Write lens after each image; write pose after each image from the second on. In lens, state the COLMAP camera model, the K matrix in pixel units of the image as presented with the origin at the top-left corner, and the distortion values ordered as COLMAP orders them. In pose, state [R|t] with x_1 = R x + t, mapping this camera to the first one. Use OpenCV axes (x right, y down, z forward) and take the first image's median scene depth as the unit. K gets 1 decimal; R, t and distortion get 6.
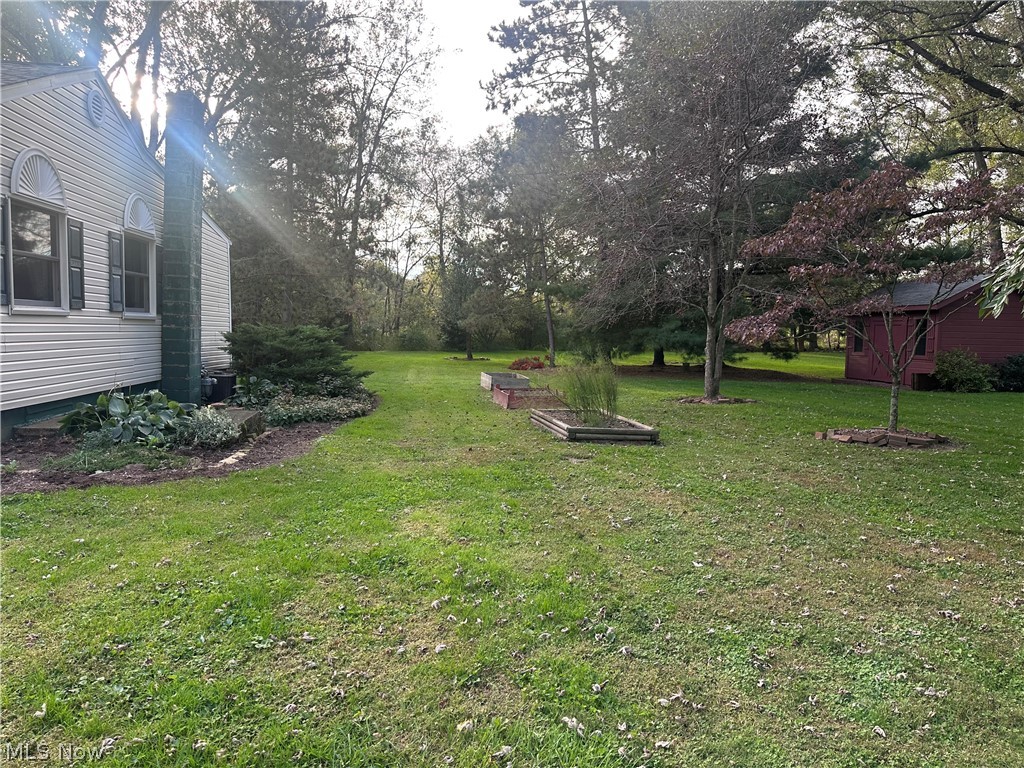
lens RADIAL K [[707.5, 0, 515.5], [0, 707.5, 390.8], [0, 0, 1]] dist [0.068043, -0.108041]
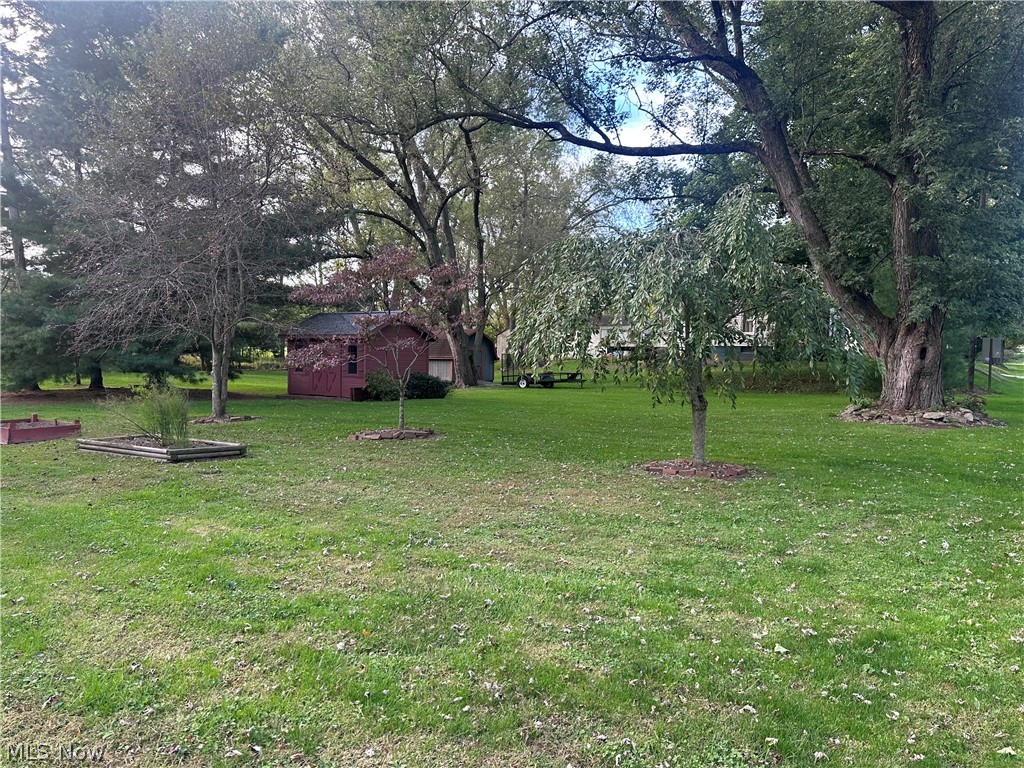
lens RADIAL K [[707.5, 0, 515.5], [0, 707.5, 390.8], [0, 0, 1]] dist [0.068043, -0.108041]
pose [[0.648022, -0.039778, 0.760582, -0.250835], [0.055992, 0.998421, 0.004512, -0.009269], [-0.759560, 0.039663, 0.649226, -0.072464]]
